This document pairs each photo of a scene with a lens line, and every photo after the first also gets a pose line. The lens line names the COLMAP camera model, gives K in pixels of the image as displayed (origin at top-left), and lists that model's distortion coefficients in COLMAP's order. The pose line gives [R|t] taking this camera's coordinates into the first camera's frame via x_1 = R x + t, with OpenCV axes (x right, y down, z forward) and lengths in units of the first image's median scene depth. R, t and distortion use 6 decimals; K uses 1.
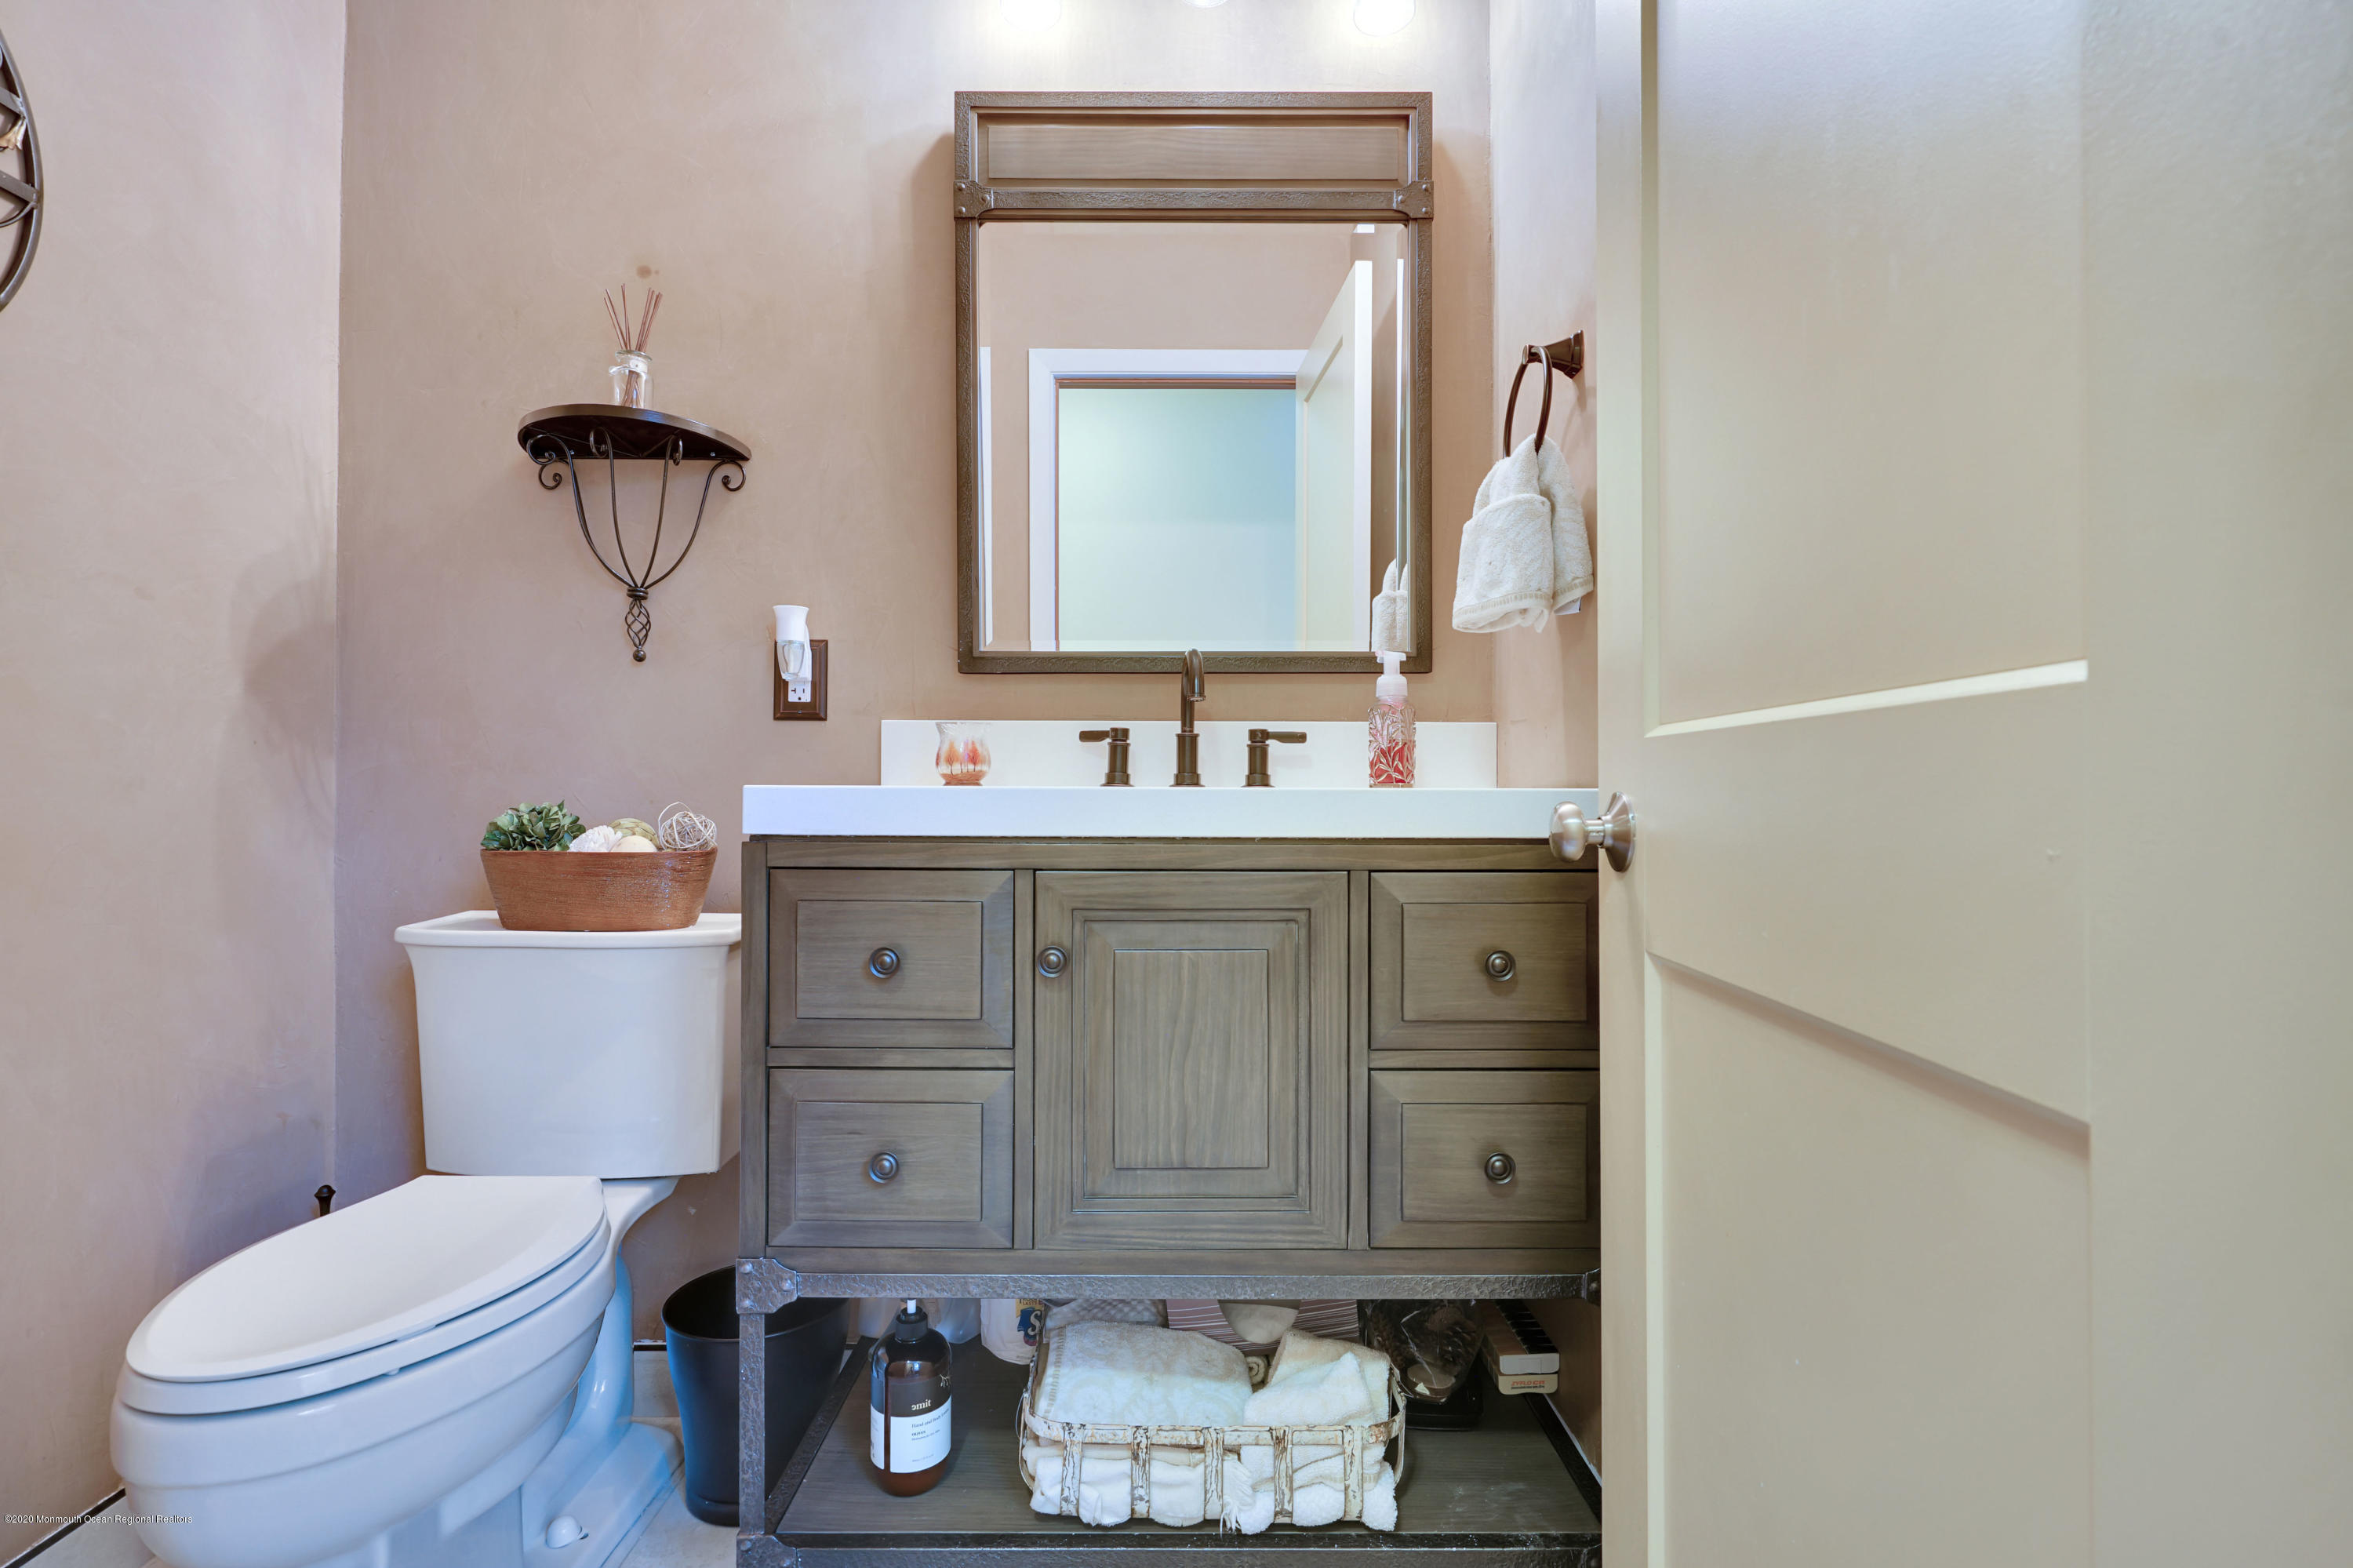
lens RADIAL K [[1099.1, 0, 1174.7], [0, 1099.1, 781.8], [0, 0, 1]] dist [-0.005829, 0.001555]
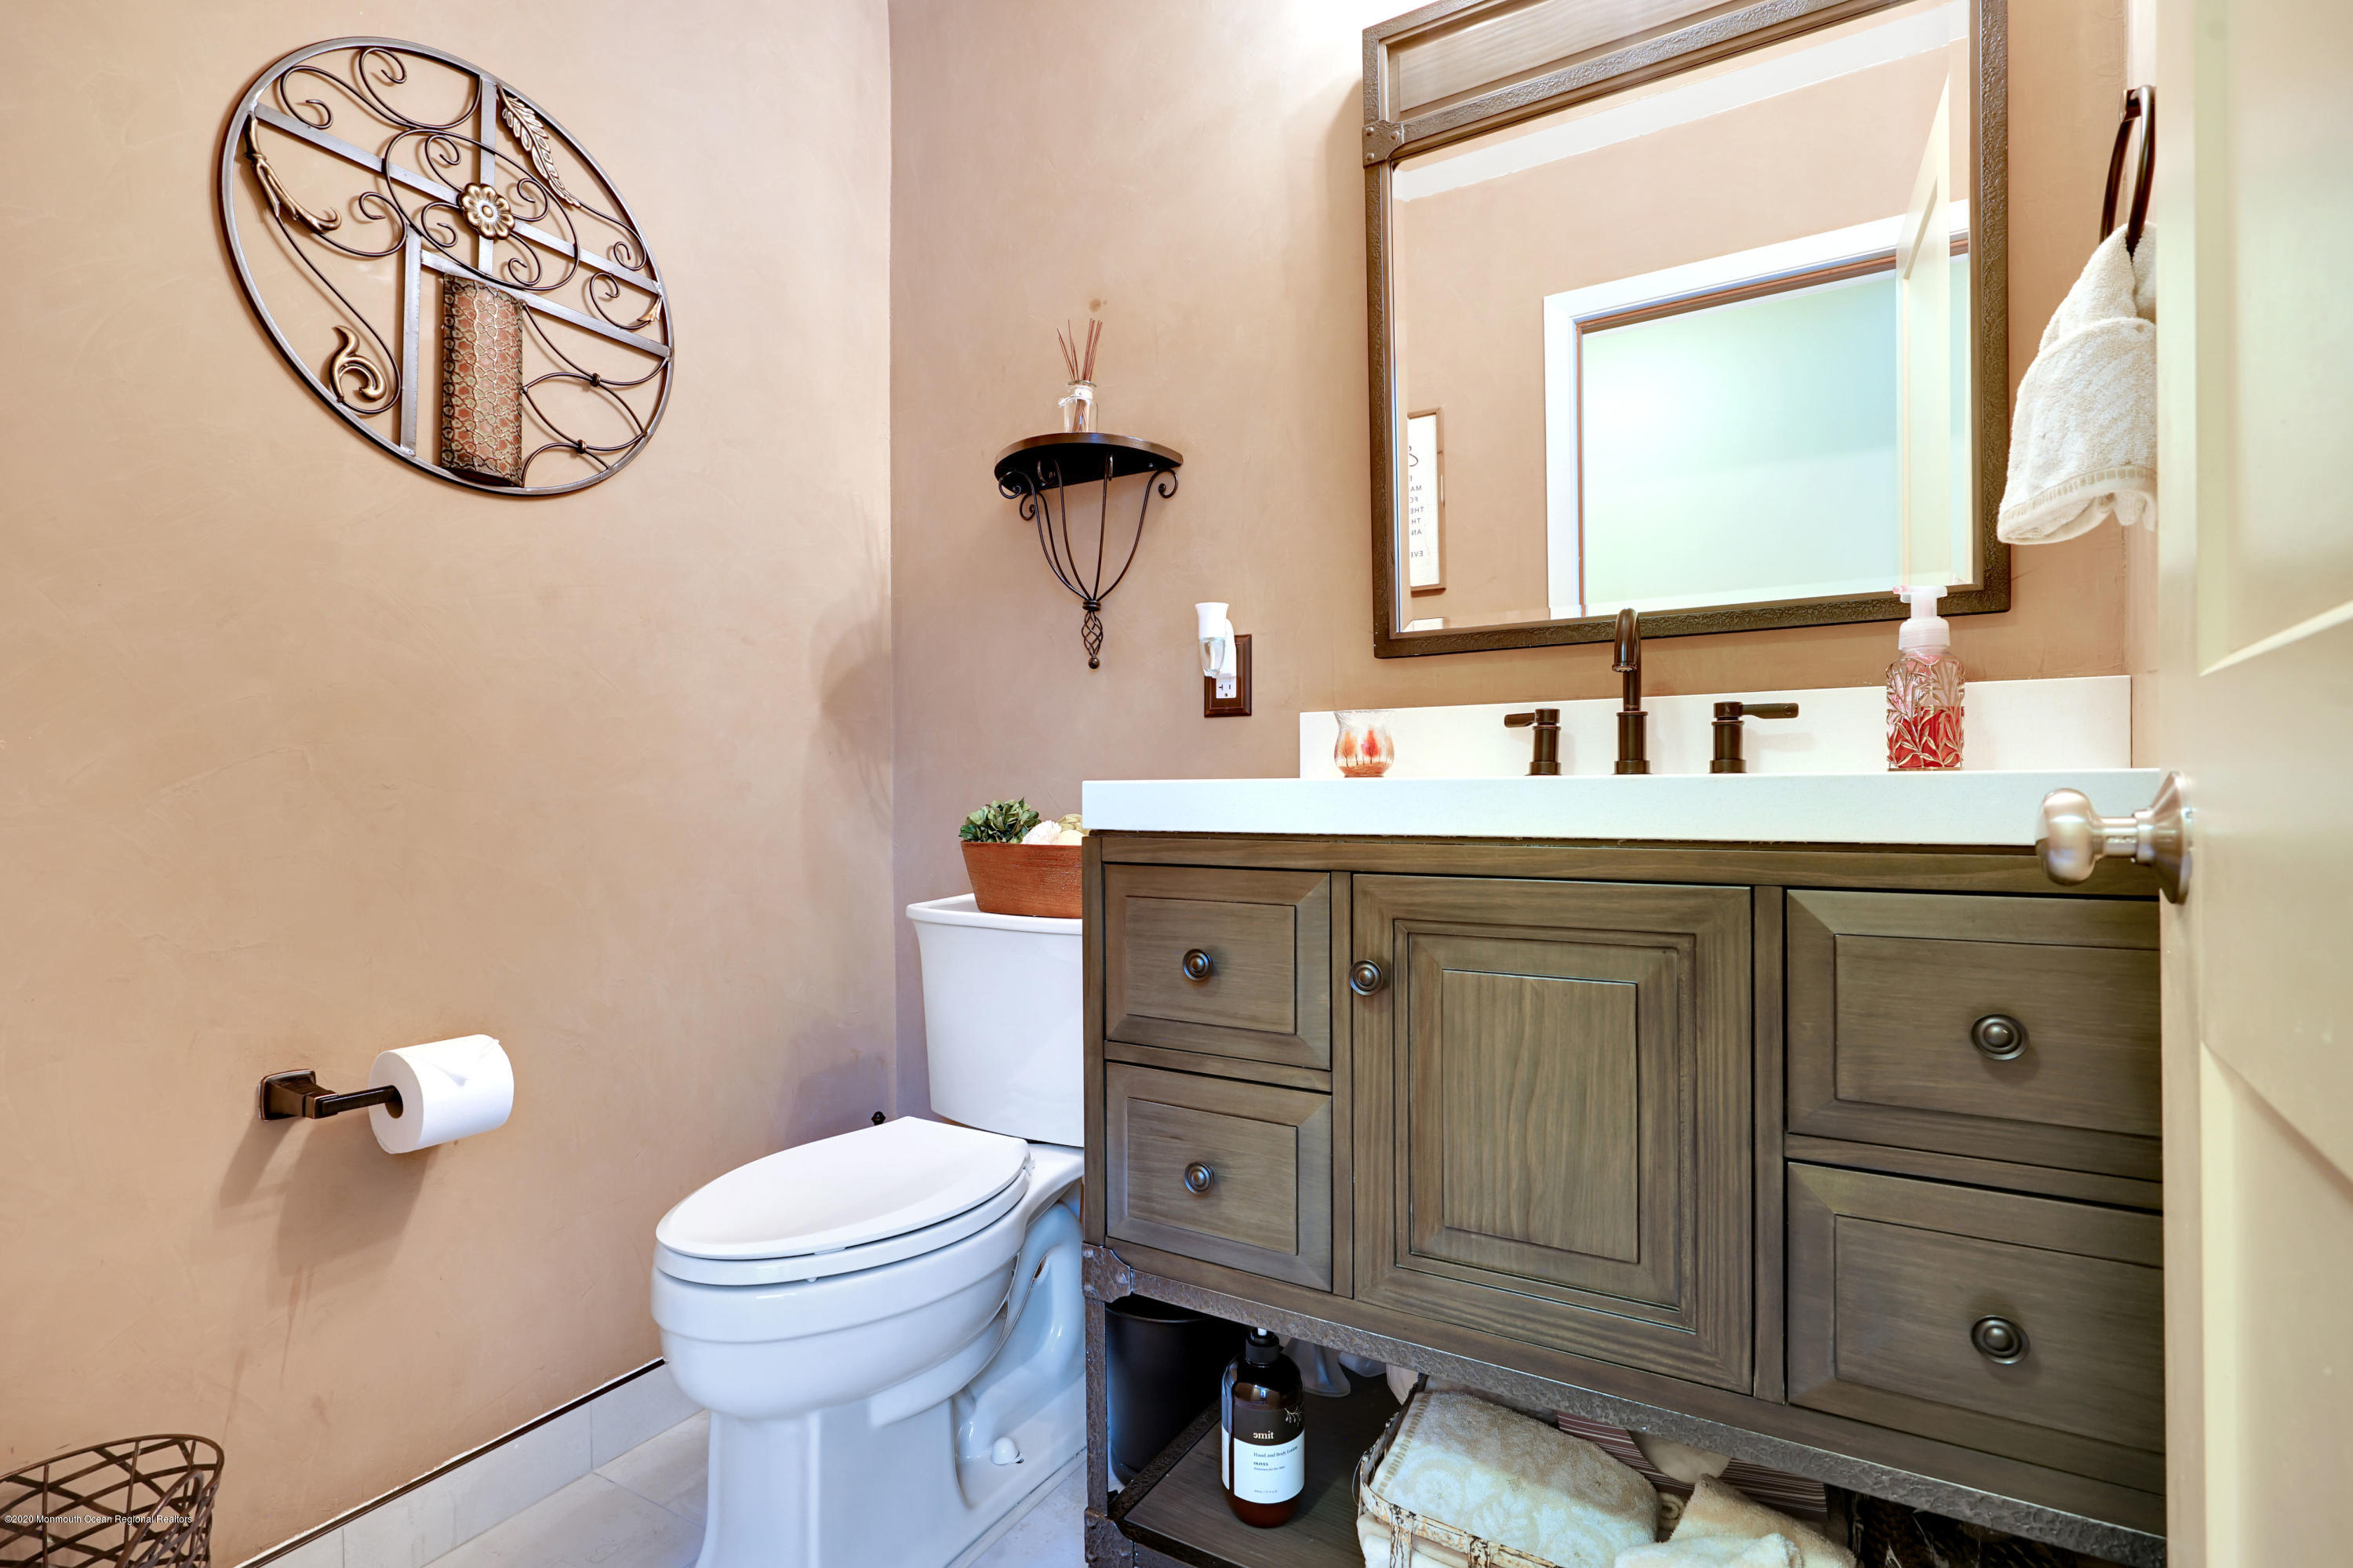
lens RADIAL K [[1099.1, 0, 1174.4], [0, 1099.1, 796.2], [0, 0, 1]] dist [-0.005829, 0.001555]
pose [[0.854916, -0.006708, -0.518724, 0.182022], [0.014697, 0.999828, 0.011293, 0.006015], [0.518559, -0.017278, 0.854867, 0.149860]]
